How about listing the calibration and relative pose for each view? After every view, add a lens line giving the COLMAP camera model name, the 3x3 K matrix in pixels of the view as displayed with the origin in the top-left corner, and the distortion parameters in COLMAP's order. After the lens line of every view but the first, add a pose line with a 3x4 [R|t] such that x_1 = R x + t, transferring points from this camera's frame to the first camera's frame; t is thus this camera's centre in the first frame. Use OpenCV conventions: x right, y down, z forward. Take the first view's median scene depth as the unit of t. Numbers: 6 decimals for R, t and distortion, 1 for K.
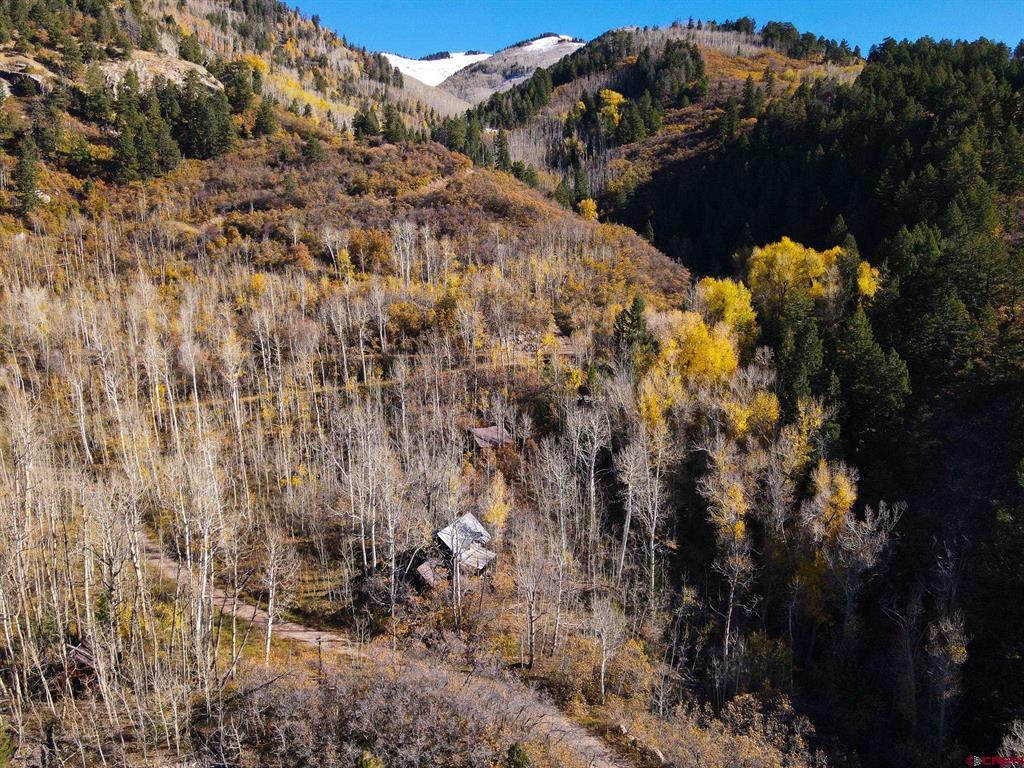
lens RADIAL K [[737.2, 0, 505.7], [0, 737.2, 381.8], [0, 0, 1]] dist [0.004002, 0.008746]
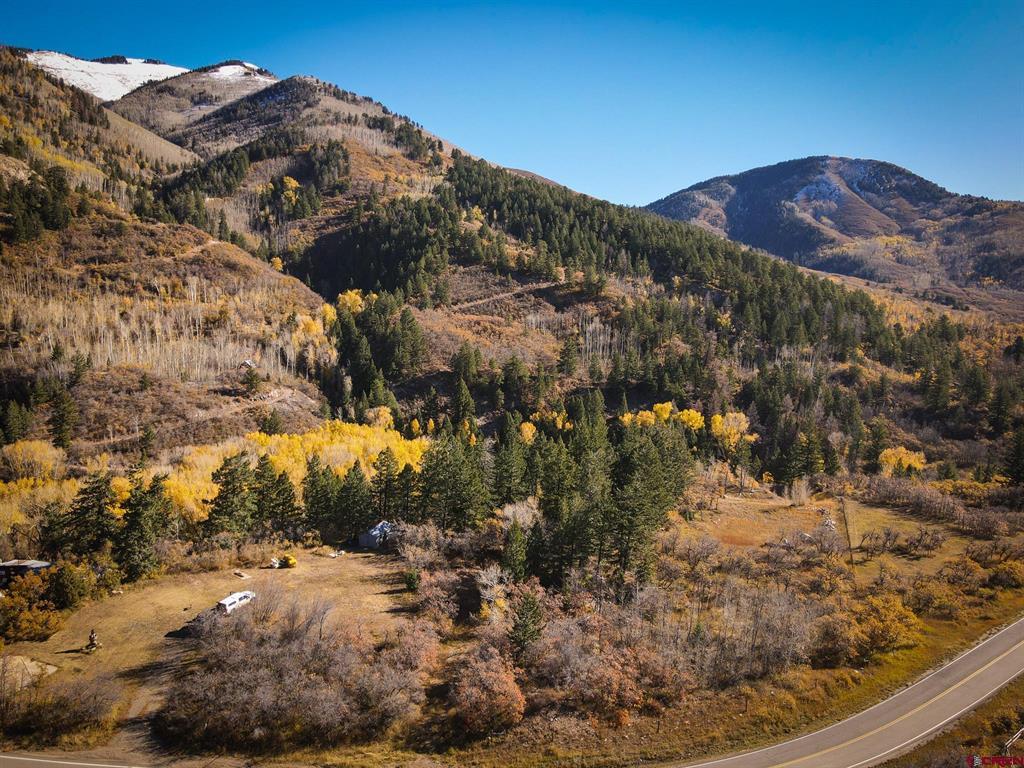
lens RADIAL K [[737.2, 0, 505.7], [0, 737.2, 381.8], [0, 0, 1]] dist [0.004002, 0.008746]
pose [[0.918232, -0.020441, 0.395515, -0.083998], [0.026824, 0.999584, -0.010616, 0.085236], [-0.395134, 0.020358, 0.918398, -0.780608]]
